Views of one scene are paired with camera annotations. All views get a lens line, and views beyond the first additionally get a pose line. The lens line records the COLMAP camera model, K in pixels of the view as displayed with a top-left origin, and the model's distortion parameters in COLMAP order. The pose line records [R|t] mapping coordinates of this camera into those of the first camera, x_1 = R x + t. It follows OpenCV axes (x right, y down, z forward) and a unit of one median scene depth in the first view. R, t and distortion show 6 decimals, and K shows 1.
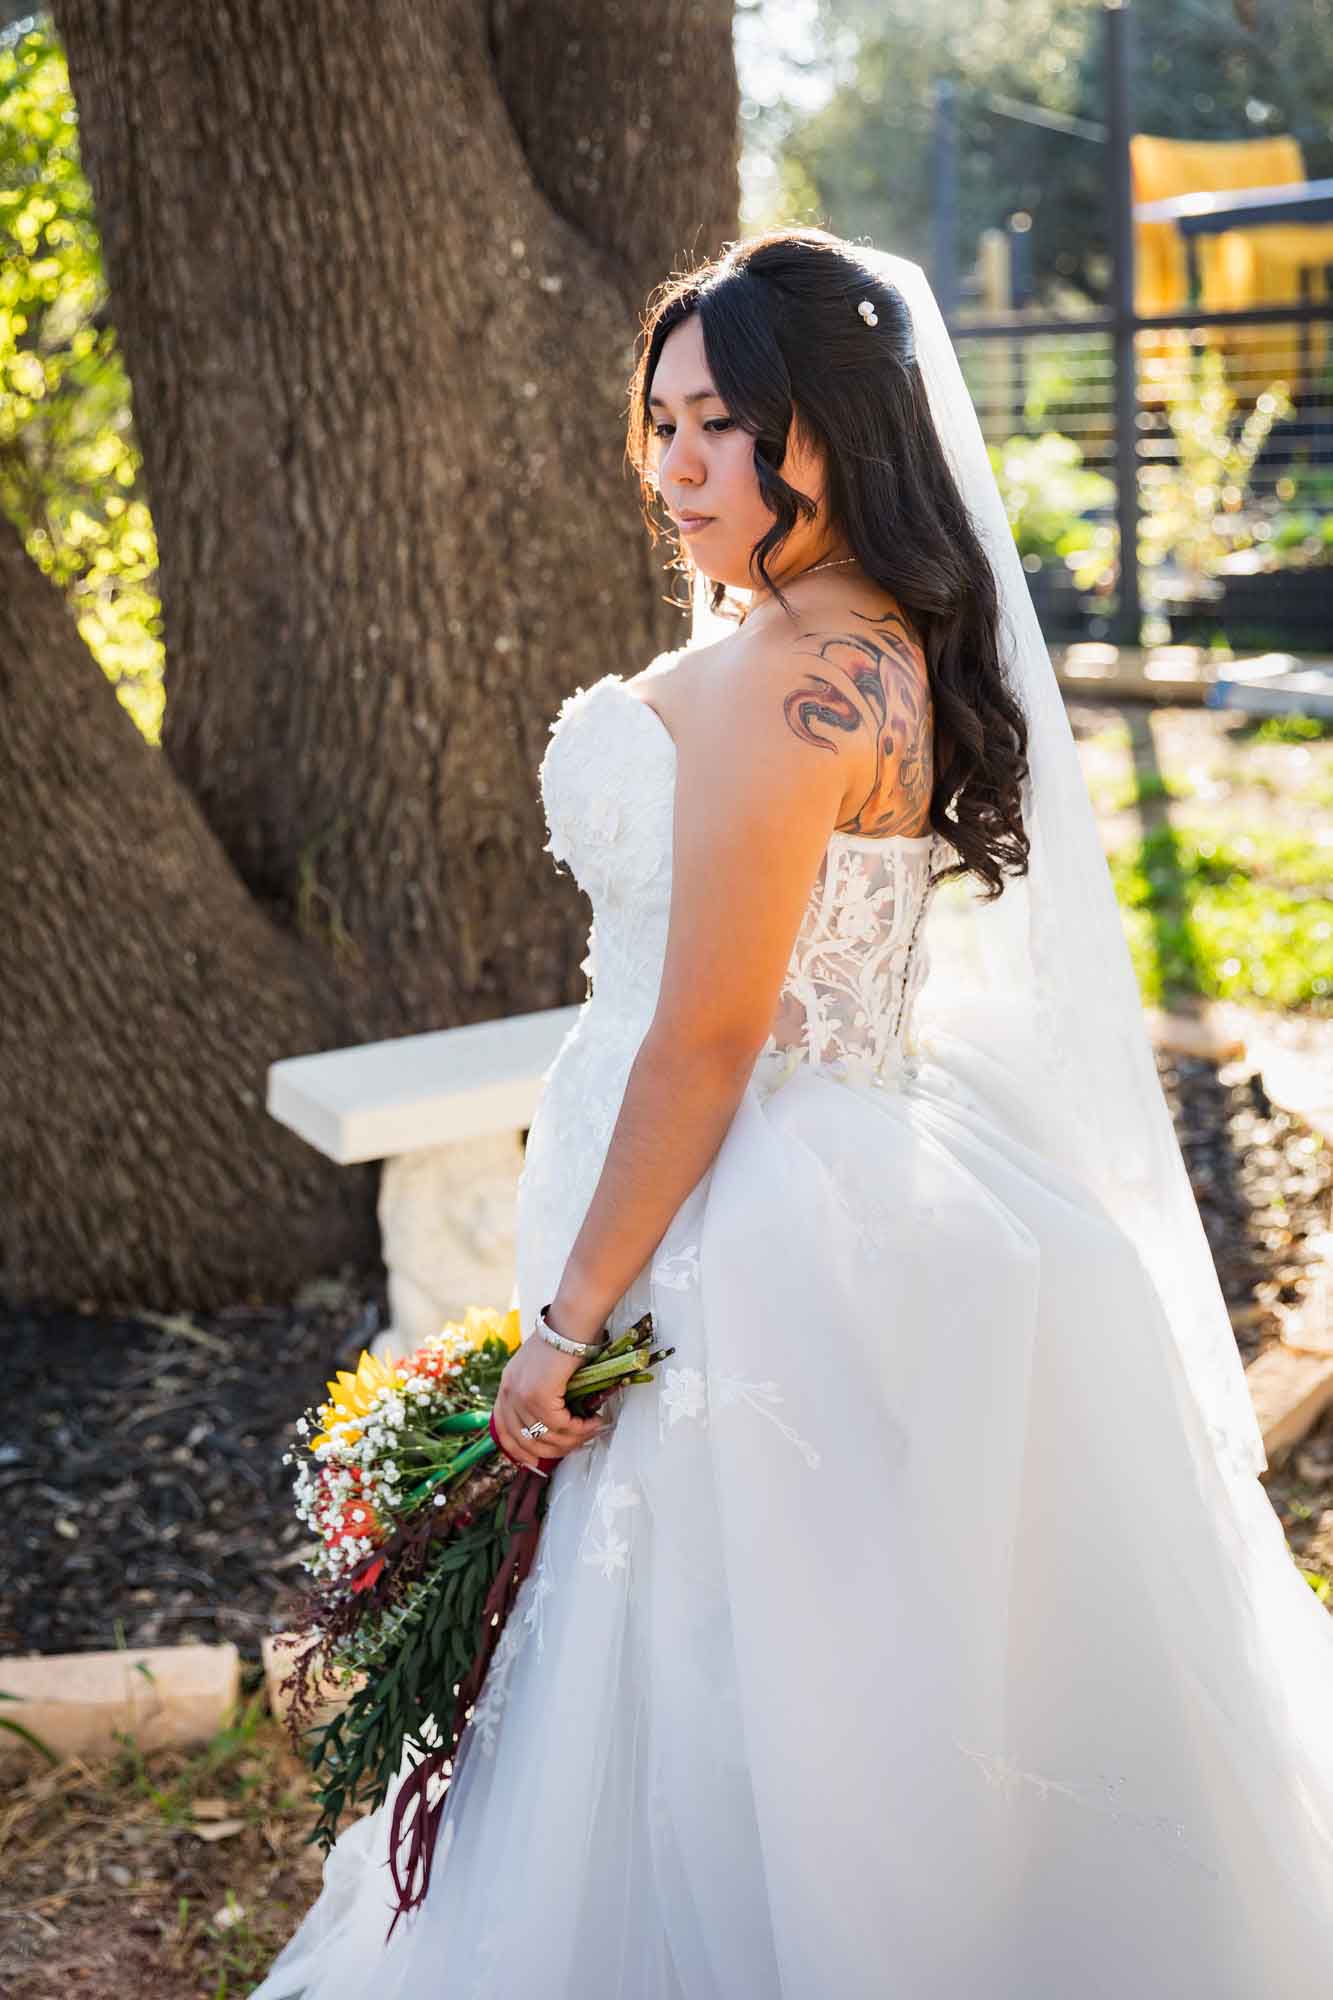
lens RADIAL K [[2748.8, 0, 661.5], [0, 2748.8, 1042.0], [0, 0, 1]] dist [0.007874, -0.031001]
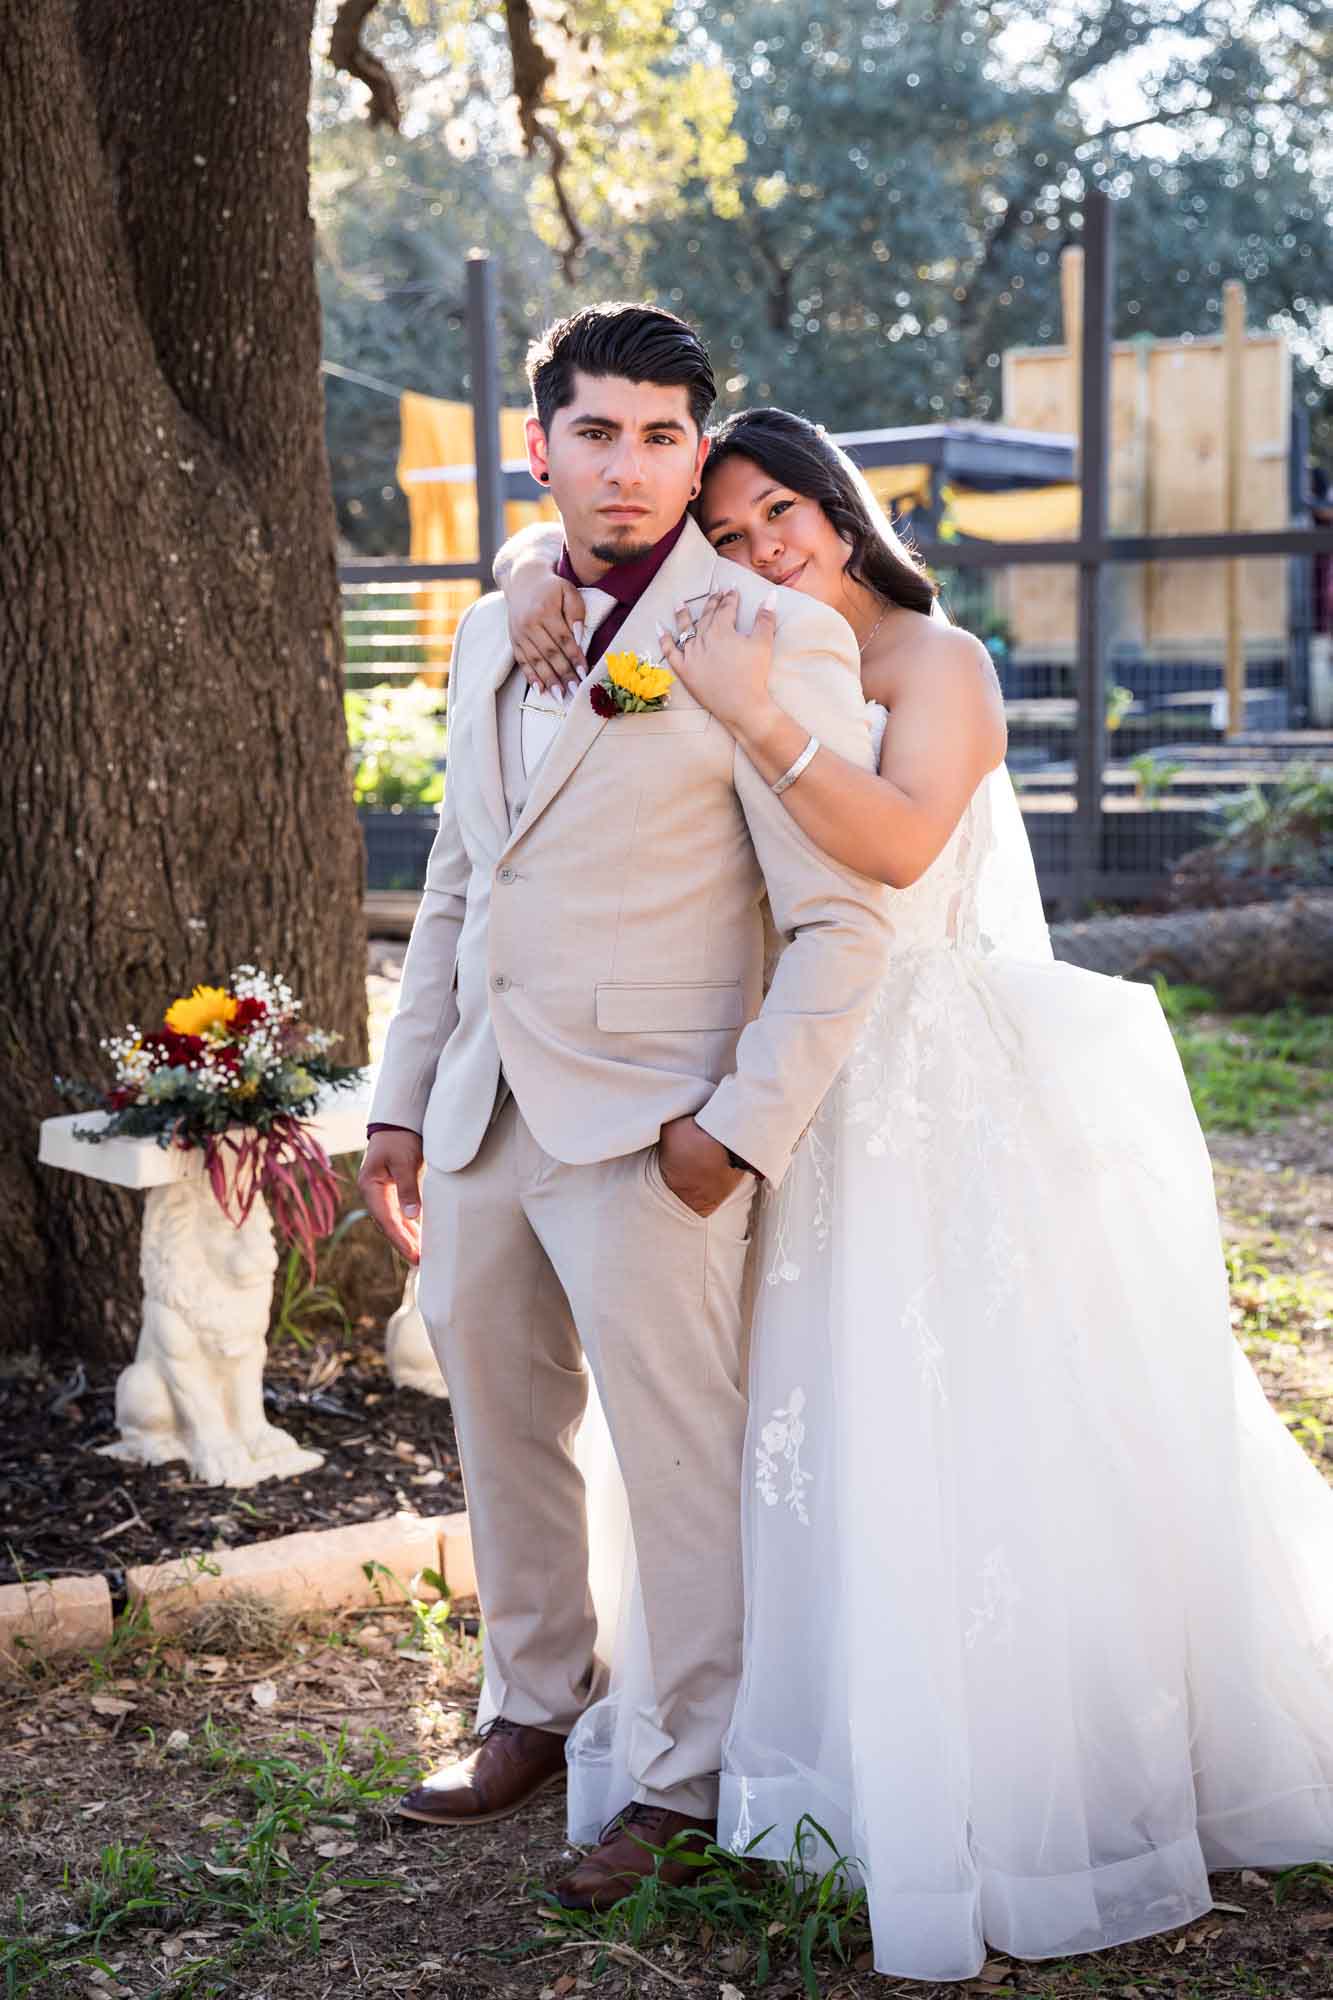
lens RADIAL K [[3076.1, 0, 663.2], [0, 3076.1, 1152.6], [0, 0, 1]] dist [0.011780, -0.018319]
pose [[0.966833, -0.012832, 0.255085, -0.184739], [0.032316, 0.996857, -0.072337, 0.103066], [-0.253355, 0.078181, 0.964209, -0.240843]]
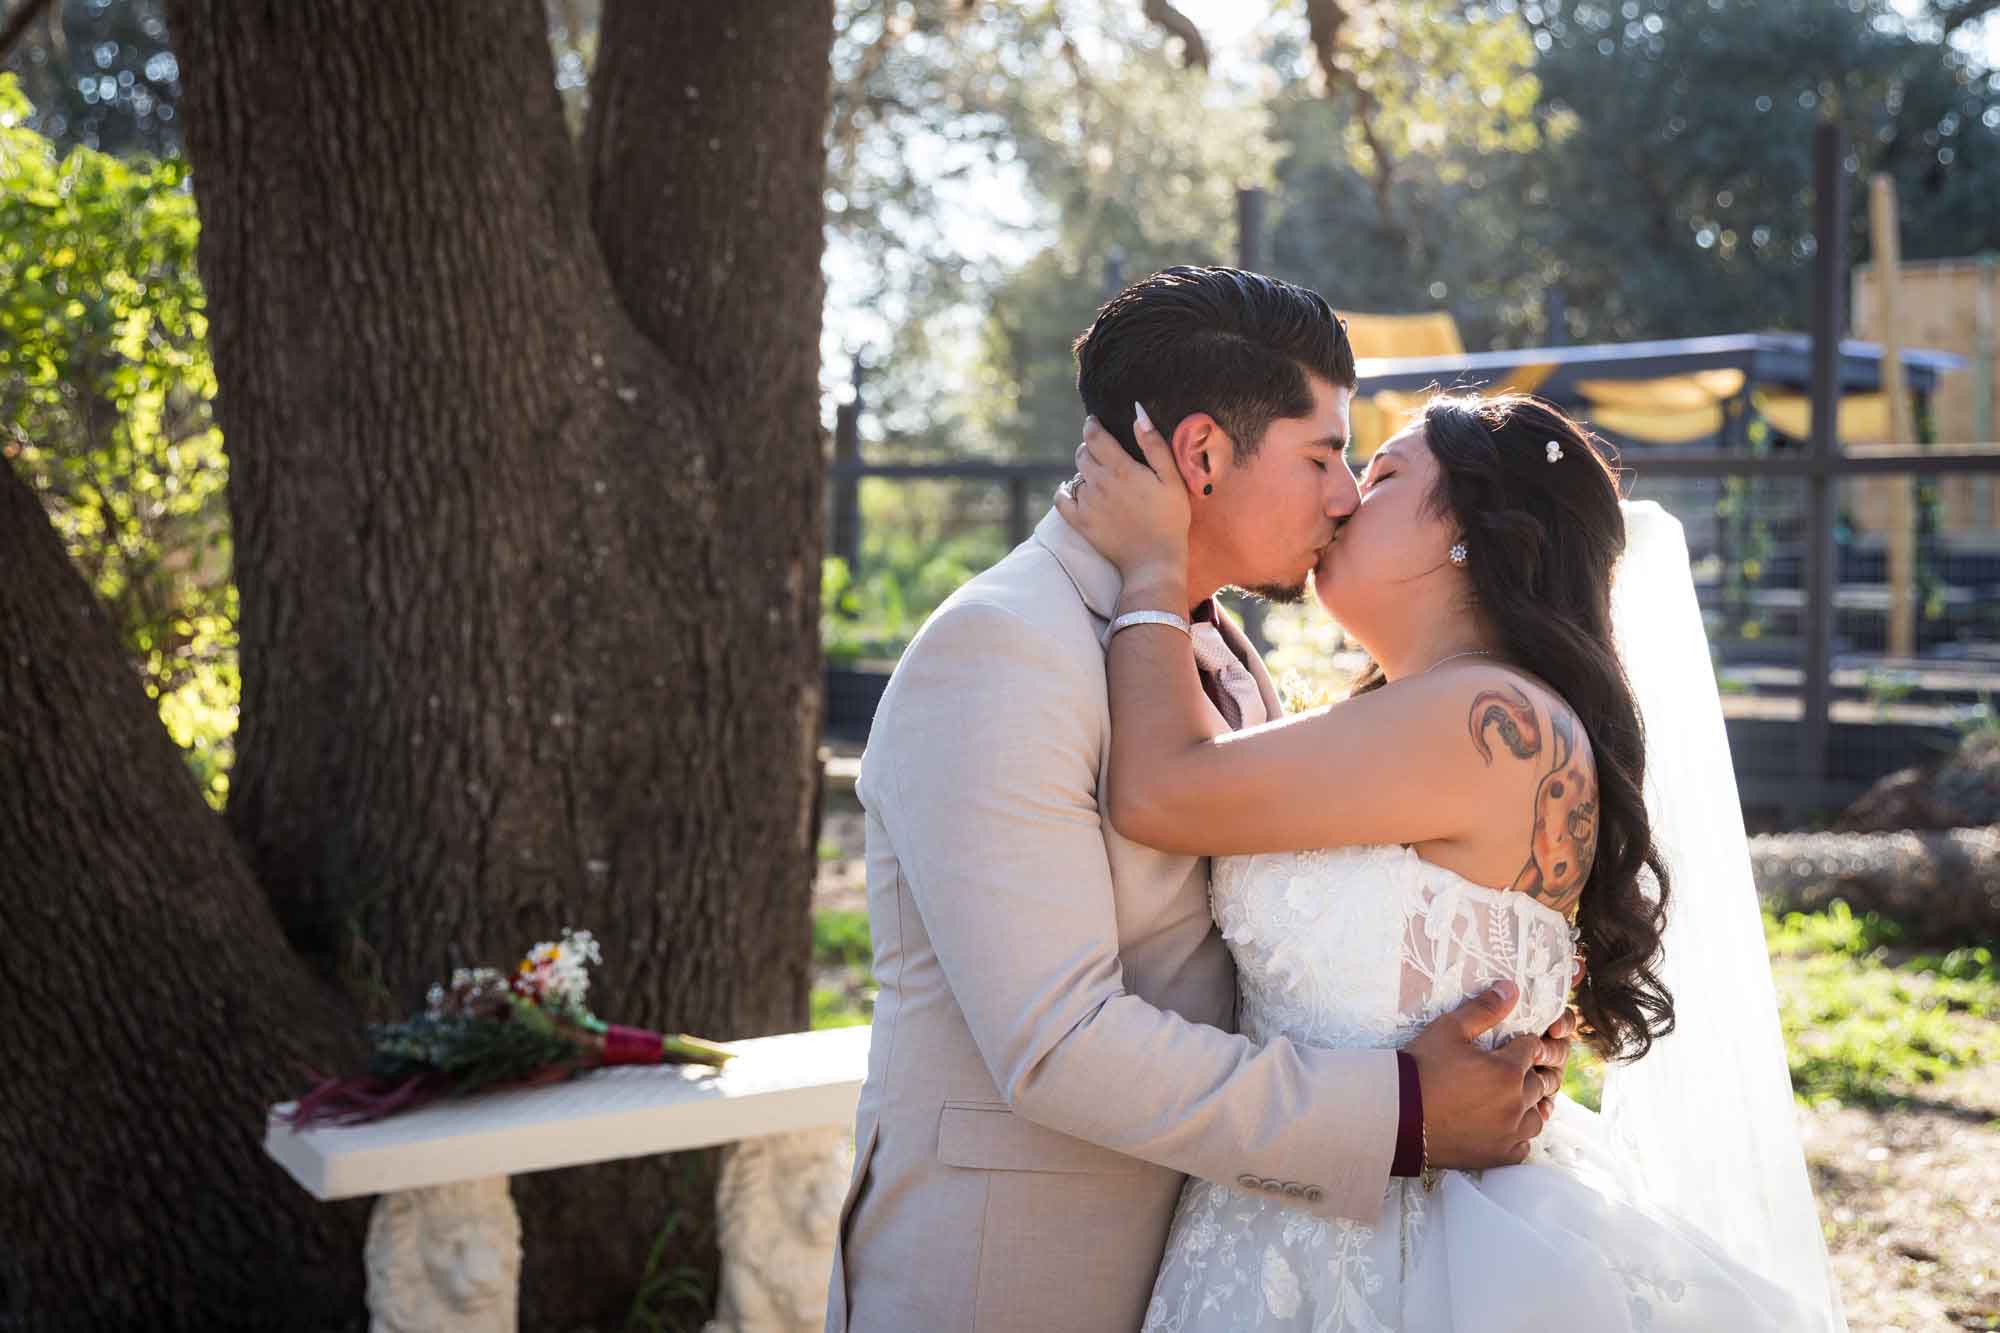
lens RADIAL K [[2710.4, 0, 999.3], [0, 2710.4, 597.6], [0, 0, 1]] dist [0.009380, -0.025516]
pose [[0.997339, 0.050747, 0.052335, 0.057357], [-0.039147, 0.978450, -0.202737, 0.015125], [-0.061496, 0.200149, 0.977834, -0.042109]]
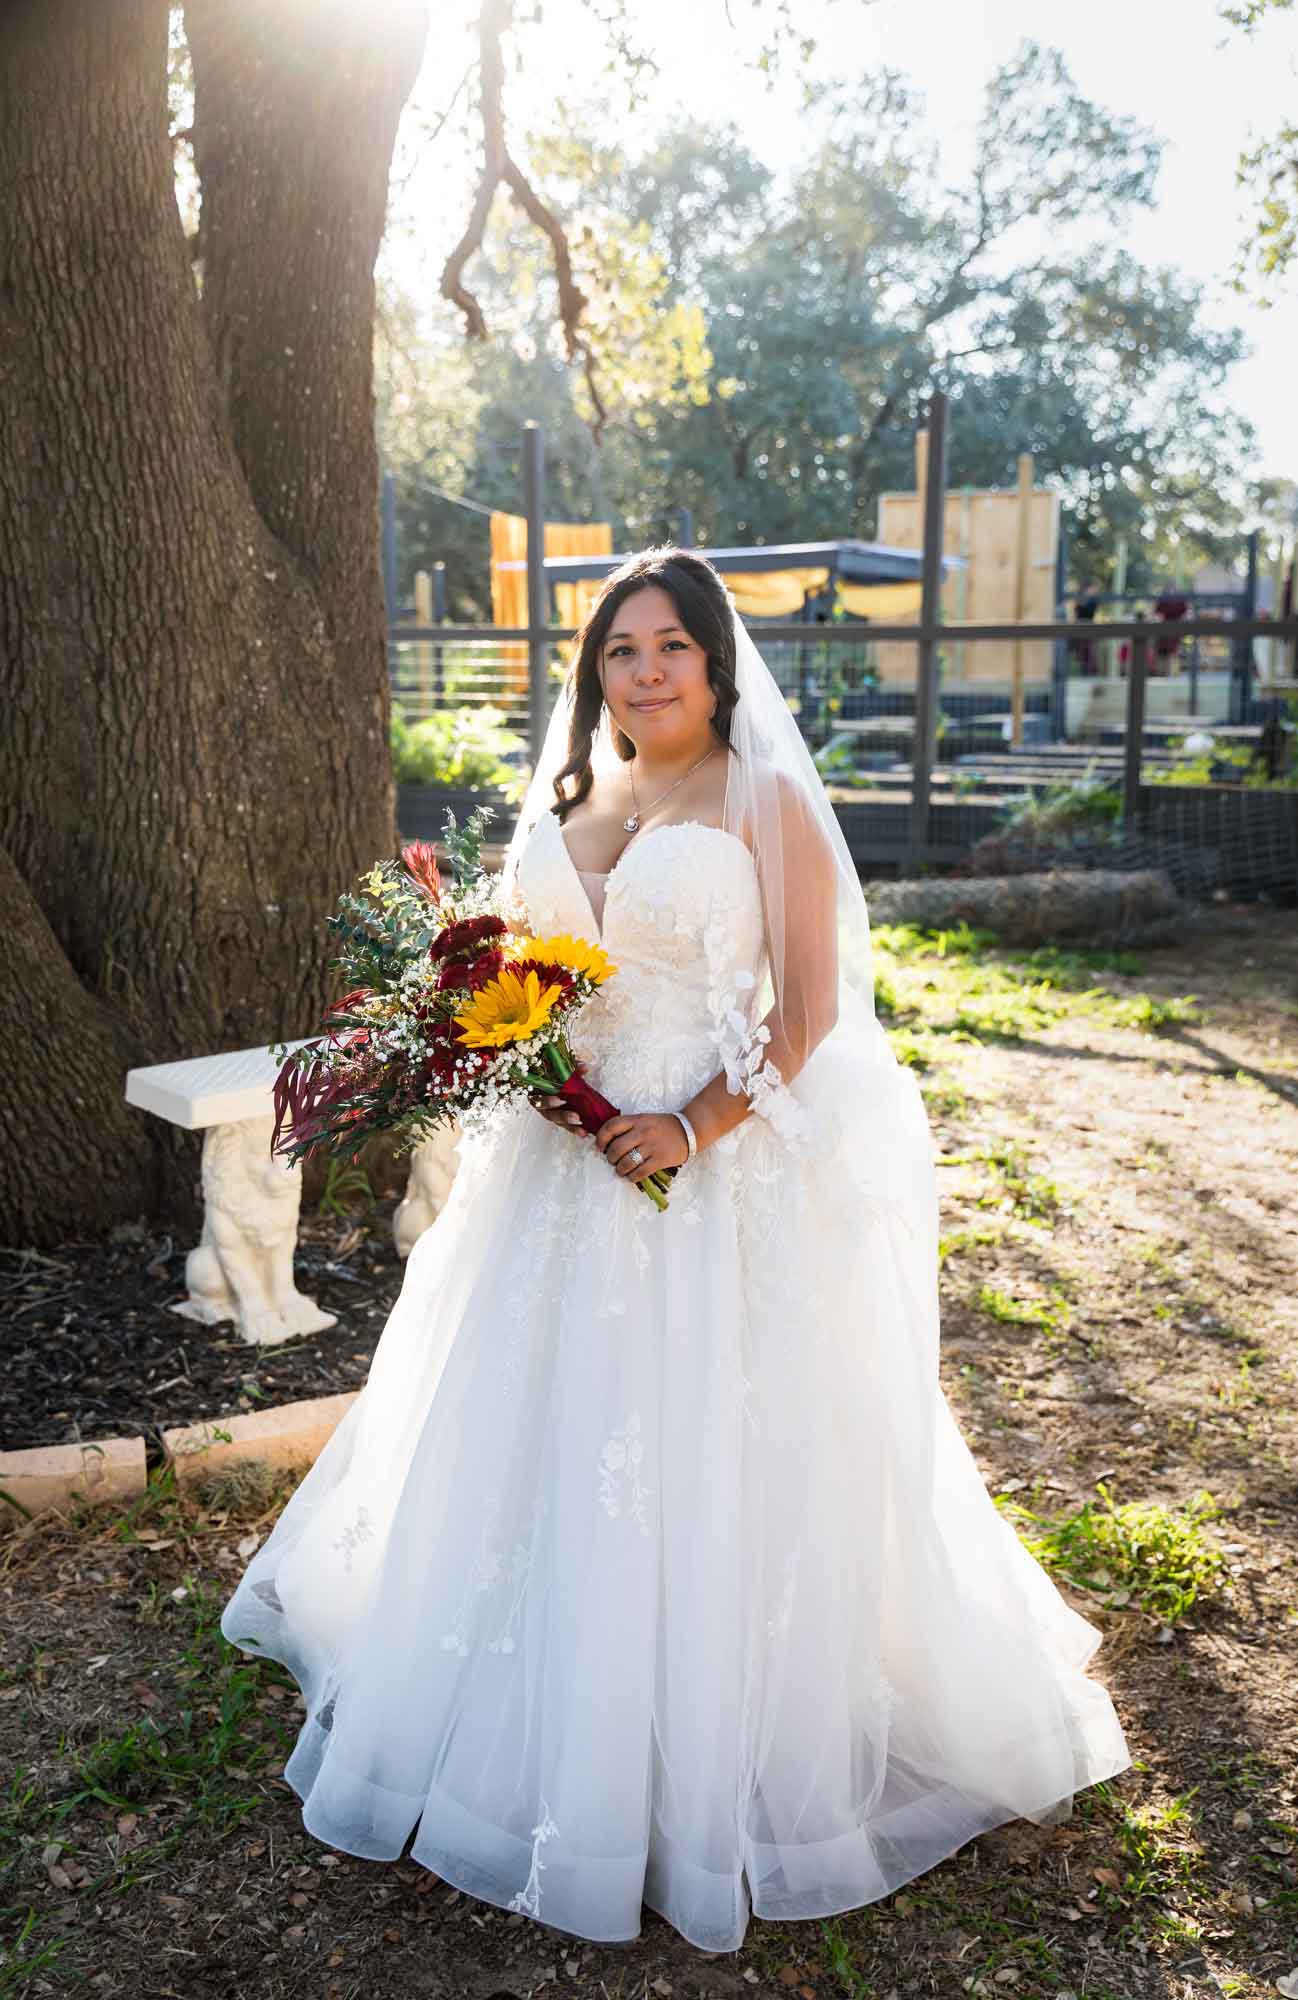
lens RADIAL K [[1877.6, 0, 653.3], [0, 1877.6, 1073.0], [0, 0, 1]] dist [0.006302, 0.007014]
pose [[0.967446, -0.000686, 0.253078, -0.104774], [0.007326, 0.999653, -0.025294, 0.032447], [-0.252972, 0.026325, 0.967115, -0.067103]]
